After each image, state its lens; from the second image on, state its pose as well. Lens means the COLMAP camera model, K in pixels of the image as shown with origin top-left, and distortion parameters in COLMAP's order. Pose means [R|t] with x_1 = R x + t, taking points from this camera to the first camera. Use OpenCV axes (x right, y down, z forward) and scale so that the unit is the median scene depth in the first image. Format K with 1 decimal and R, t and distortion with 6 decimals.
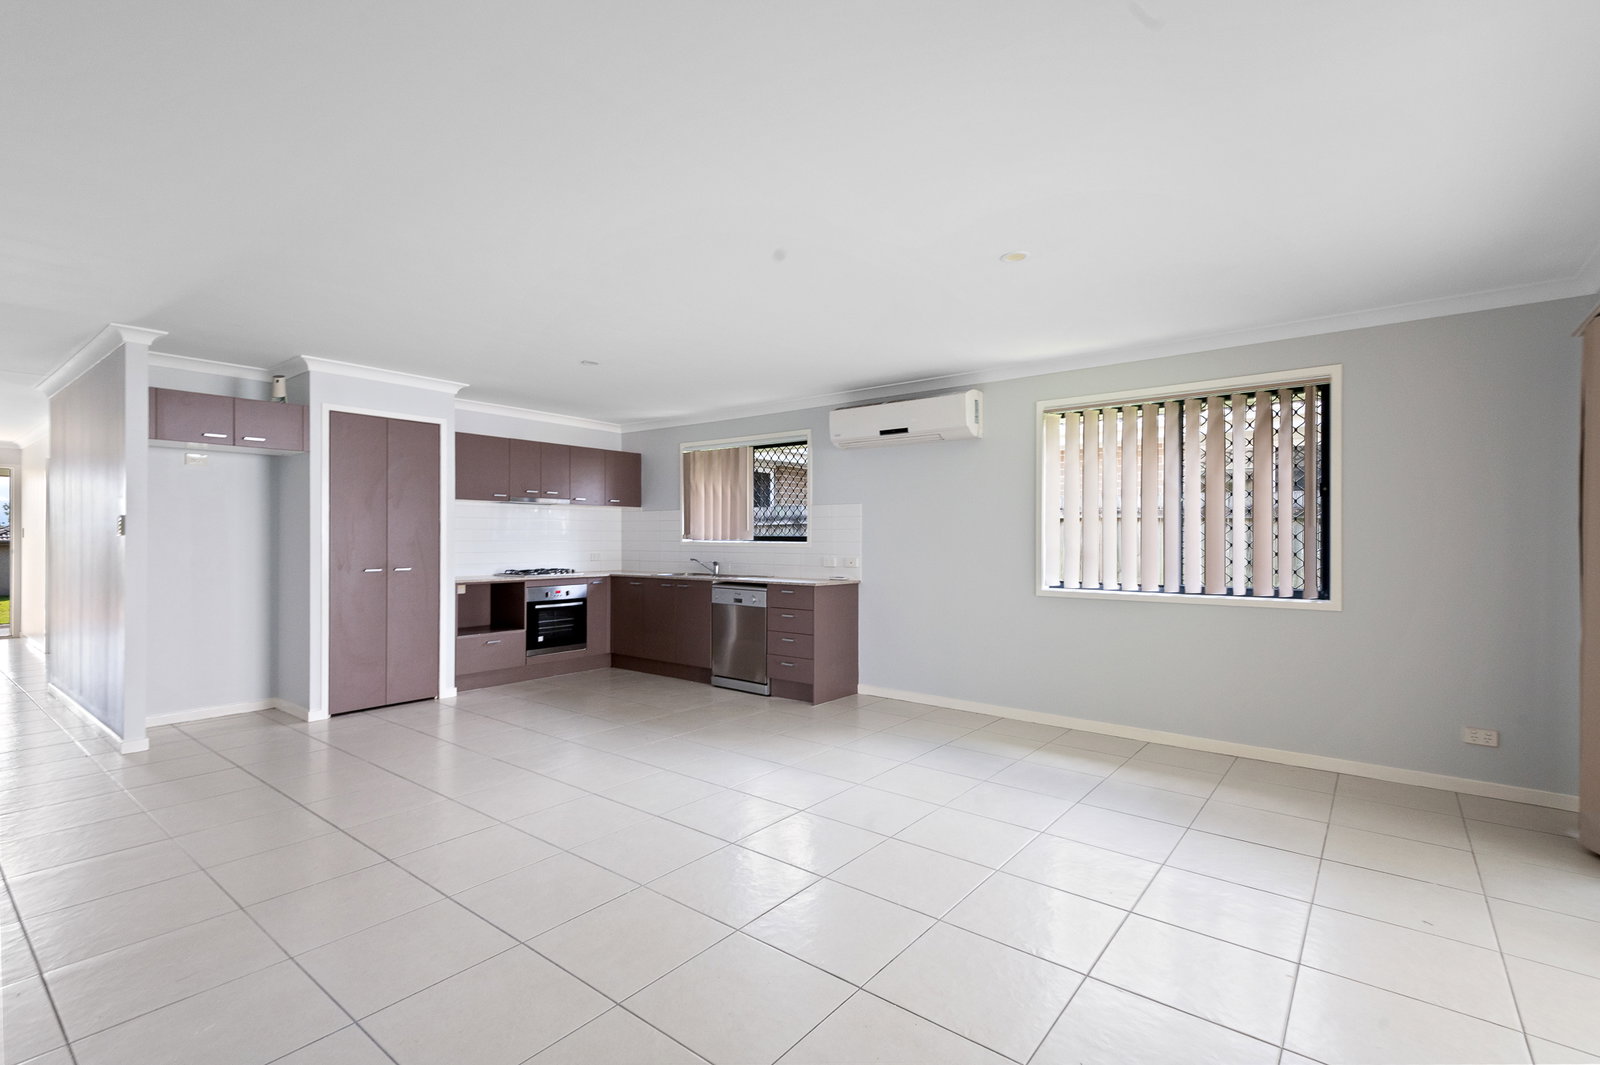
lens RADIAL K [[729.7, 0, 808.7], [0, 729.7, 542.8], [0, 0, 1]] dist [-0.001373, -0.001105]
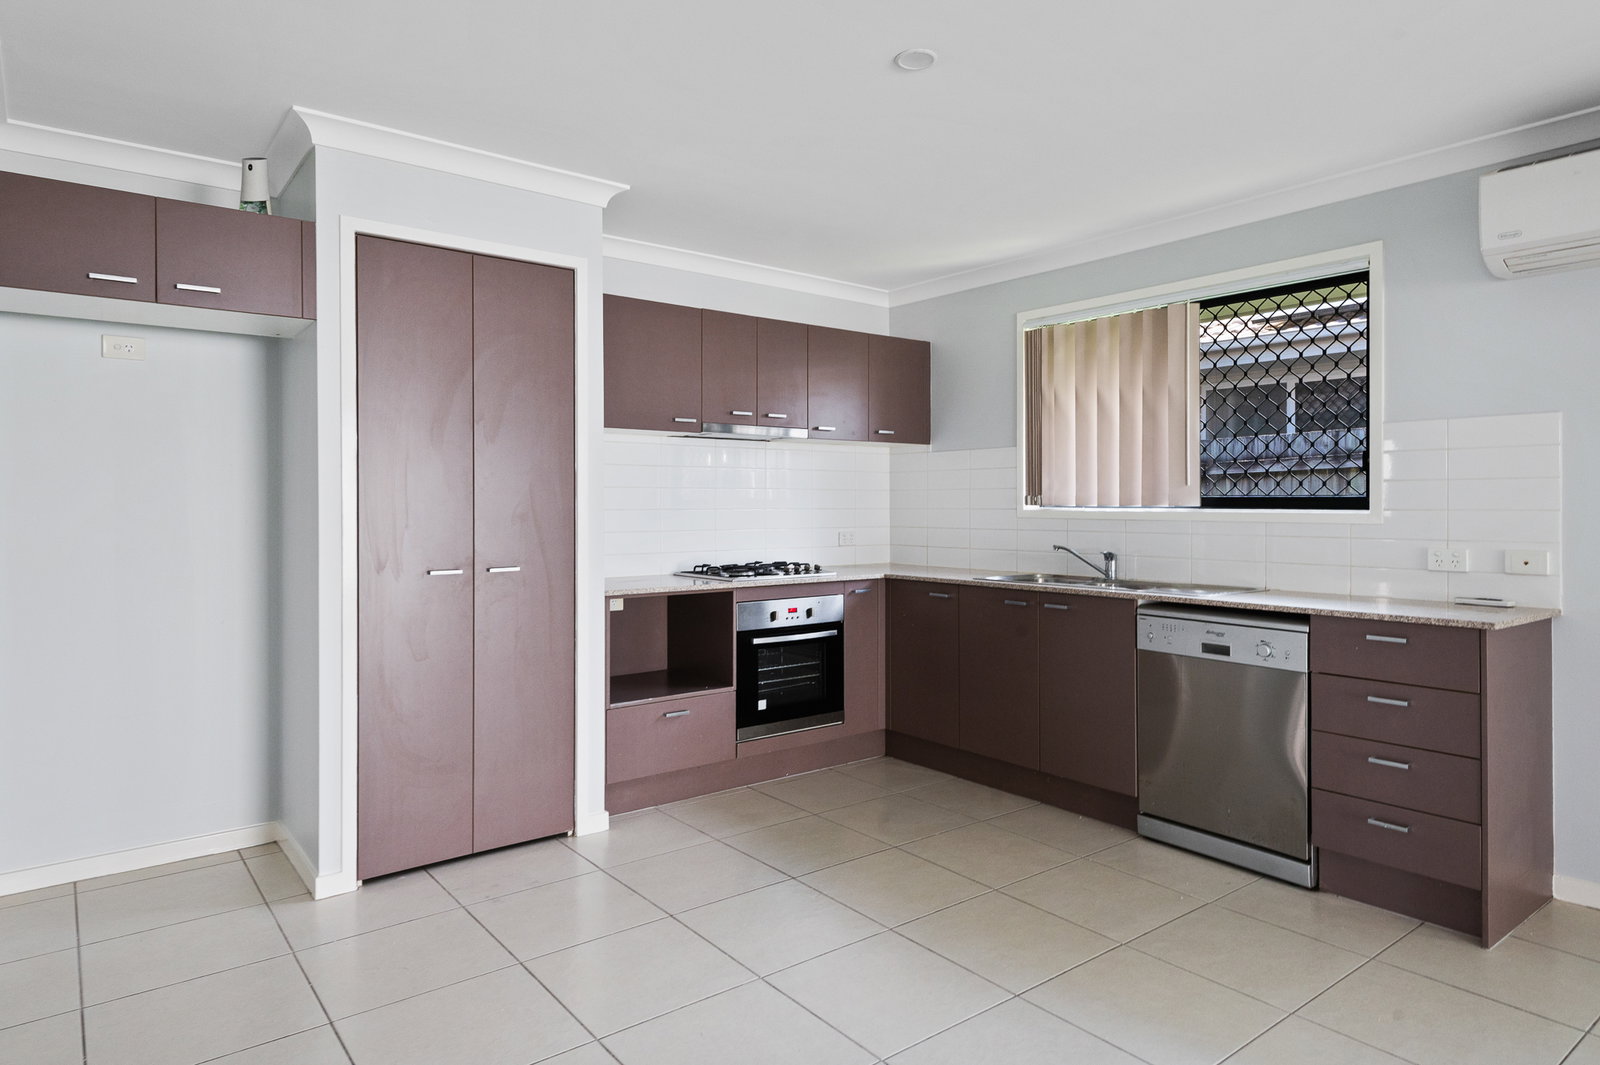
lens RADIAL K [[962.1, 0, 795.2], [0, 962.1, 523.2], [0, 0, 1]] dist [0.042387, 0.000776]
pose [[0.968983, 0.002120, -0.247119, -0.188757], [0.001265, 0.999908, 0.013536, -0.002104], [0.247125, -0.013429, 0.968891, 0.379447]]
